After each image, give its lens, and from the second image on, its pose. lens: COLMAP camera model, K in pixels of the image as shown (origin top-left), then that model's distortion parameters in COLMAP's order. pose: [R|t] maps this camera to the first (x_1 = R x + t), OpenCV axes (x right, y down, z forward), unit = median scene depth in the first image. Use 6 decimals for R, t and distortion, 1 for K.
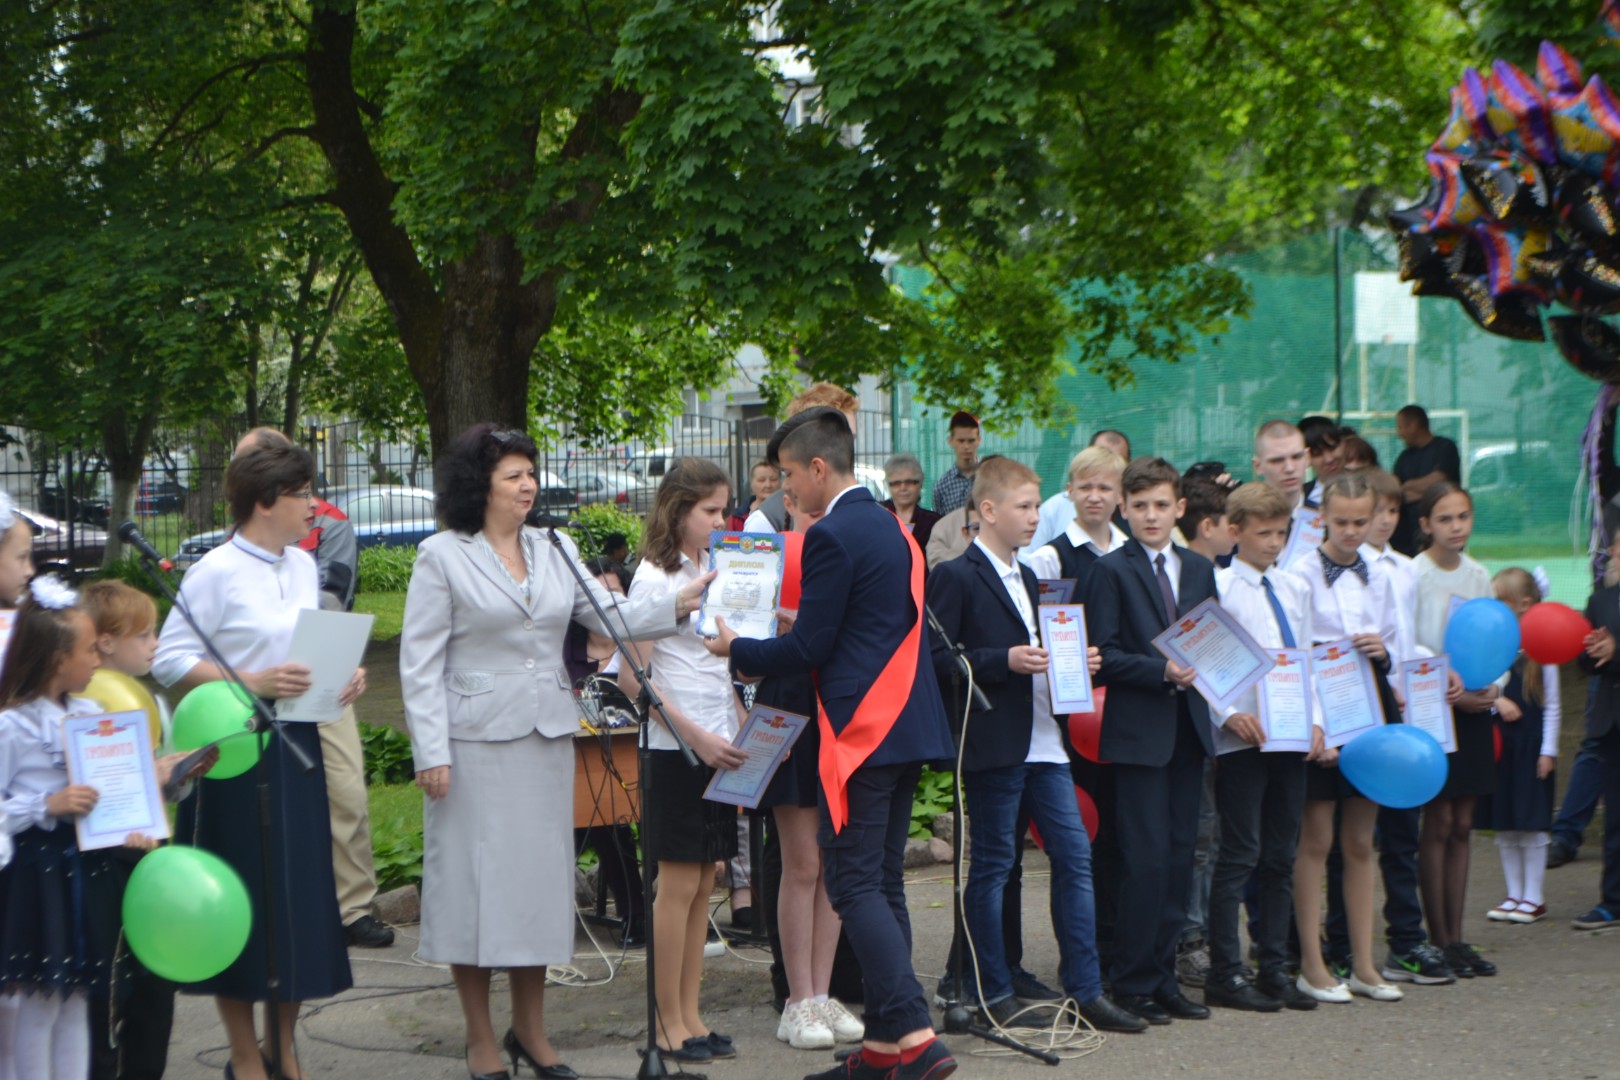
lens RADIAL K [[3812.8, 0, 817.6], [0, 3812.8, 597.4], [0, 0, 1]] dist [-0.006661, 0.000000]
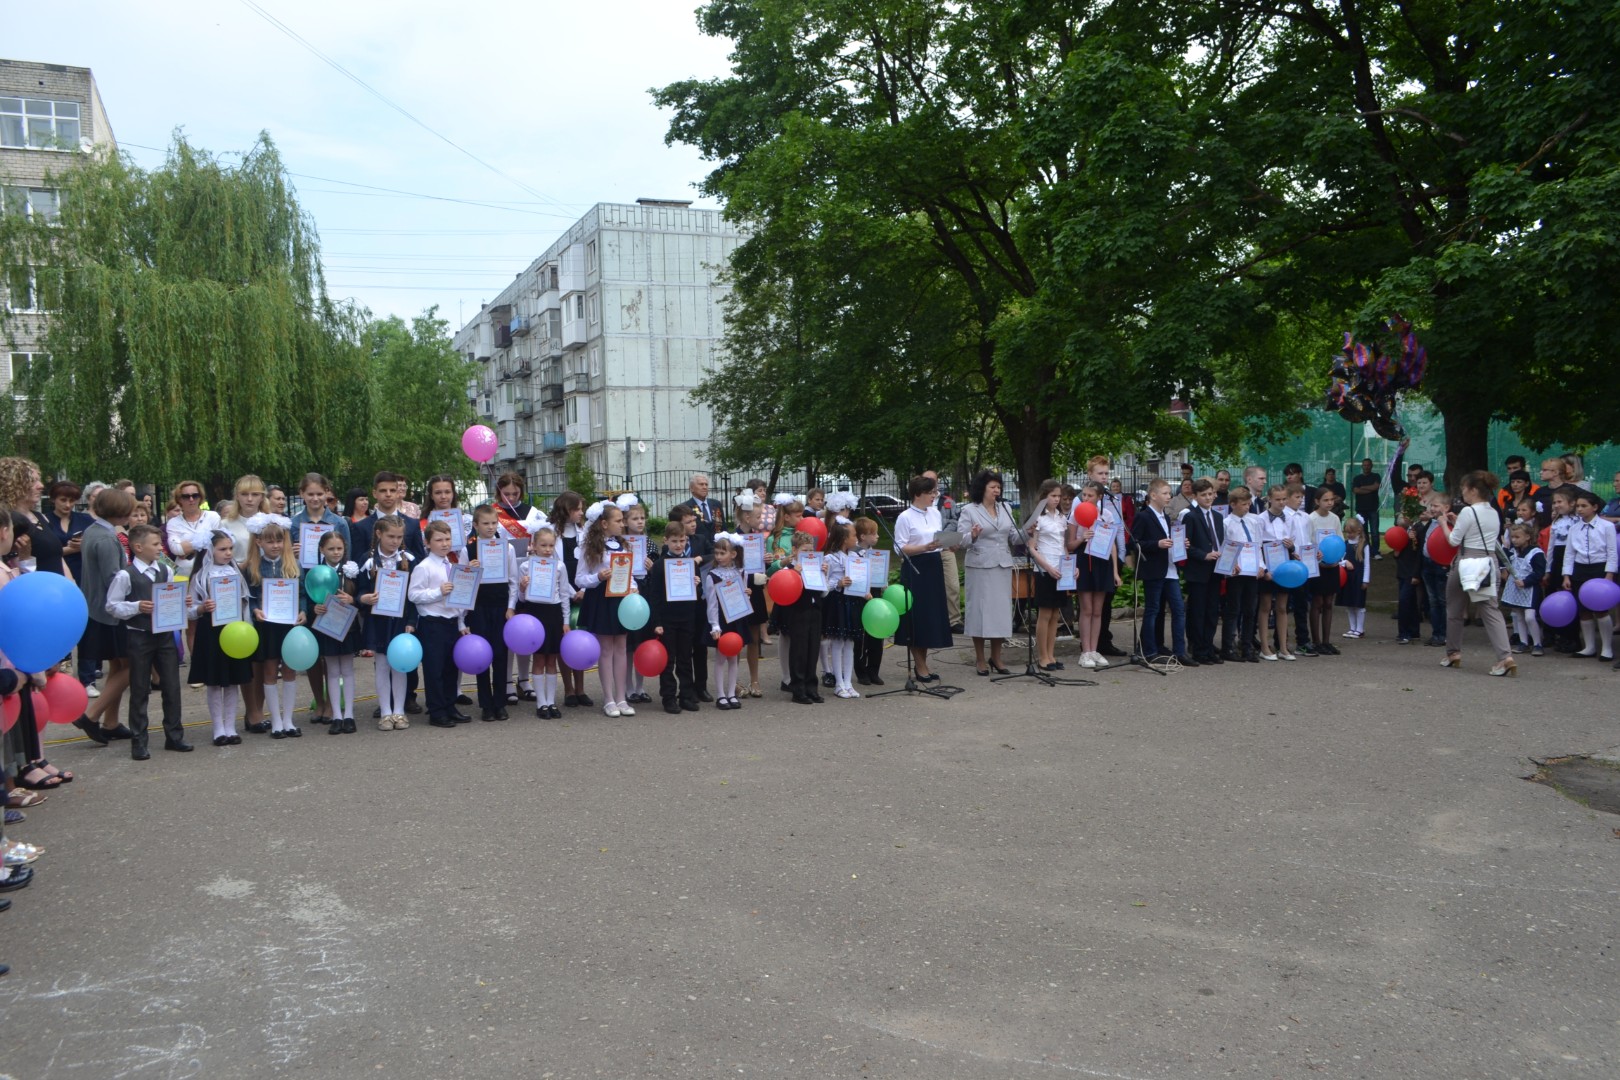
lens RADIAL K [[1306.6, 0, 824.4], [0, 1306.6, 548.4], [0, 0, 1]] dist [-0.009461, 0.010561]
pose [[0.964445, 0.012465, -0.263989, 0.062117], [-0.008140, 0.999814, 0.017472, 0.002353], [0.264157, -0.014702, 0.964368, -0.082359]]
